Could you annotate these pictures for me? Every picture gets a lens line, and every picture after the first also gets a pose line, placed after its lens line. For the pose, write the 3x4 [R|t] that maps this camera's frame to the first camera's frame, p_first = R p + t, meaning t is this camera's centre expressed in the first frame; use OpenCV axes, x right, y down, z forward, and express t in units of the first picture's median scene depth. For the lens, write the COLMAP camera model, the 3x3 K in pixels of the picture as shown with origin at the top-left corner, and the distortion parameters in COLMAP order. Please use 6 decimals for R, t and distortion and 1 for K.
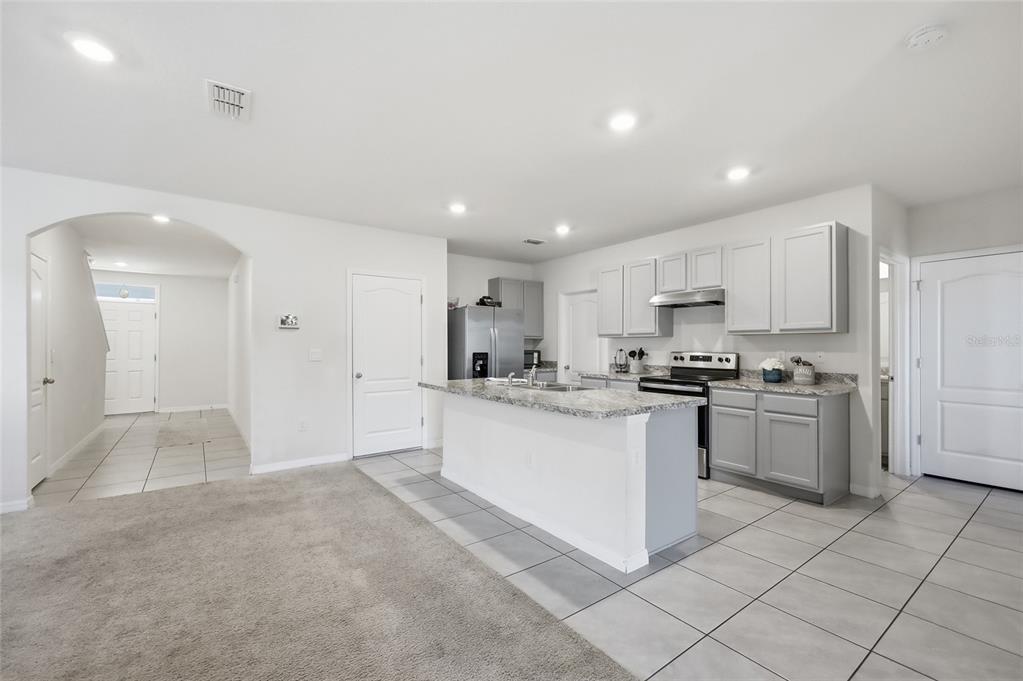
lens RADIAL K [[420.1, 0, 512.3], [0, 420.1, 345.9], [0, 0, 1]] dist [-0.000876, 0.000293]
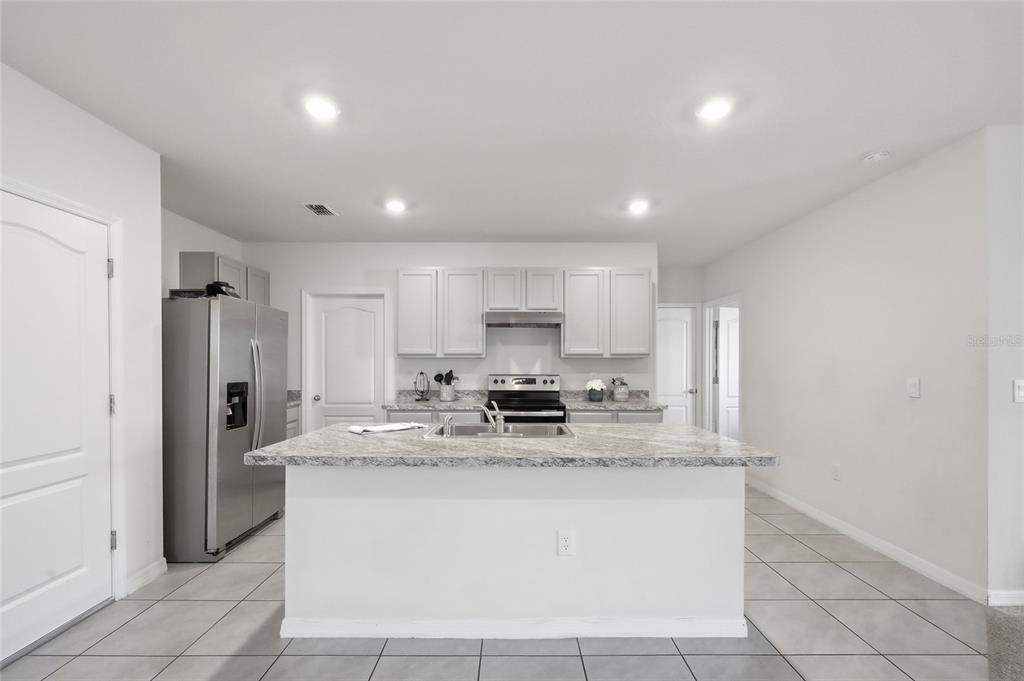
lens RADIAL K [[420.5, 0, 498.2], [0, 420.5, 367.9], [0, 0, 1]] dist [-0.000876, 0.000293]
pose [[0.605030, -0.006041, 0.796180, -0.362412], [0.000039, 0.999971, 0.007557, -0.008374], [-0.796203, -0.004542, 0.605013, 0.453283]]
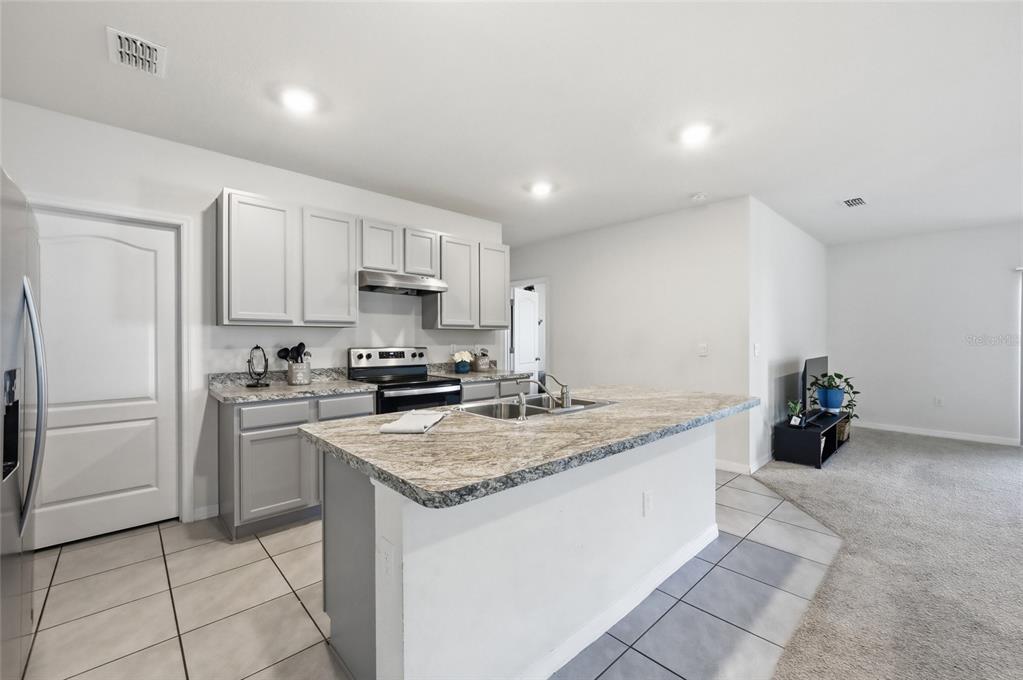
lens RADIAL K [[420.1, 0, 504.8], [0, 420.1, 340.6], [0, 0, 1]] dist [-0.000876, 0.000293]
pose [[-0.099177, -0.004808, 0.995058, -0.410964], [0.000917, 0.999987, 0.004923, -0.003024], [-0.995069, 0.001400, -0.099171, 0.851080]]
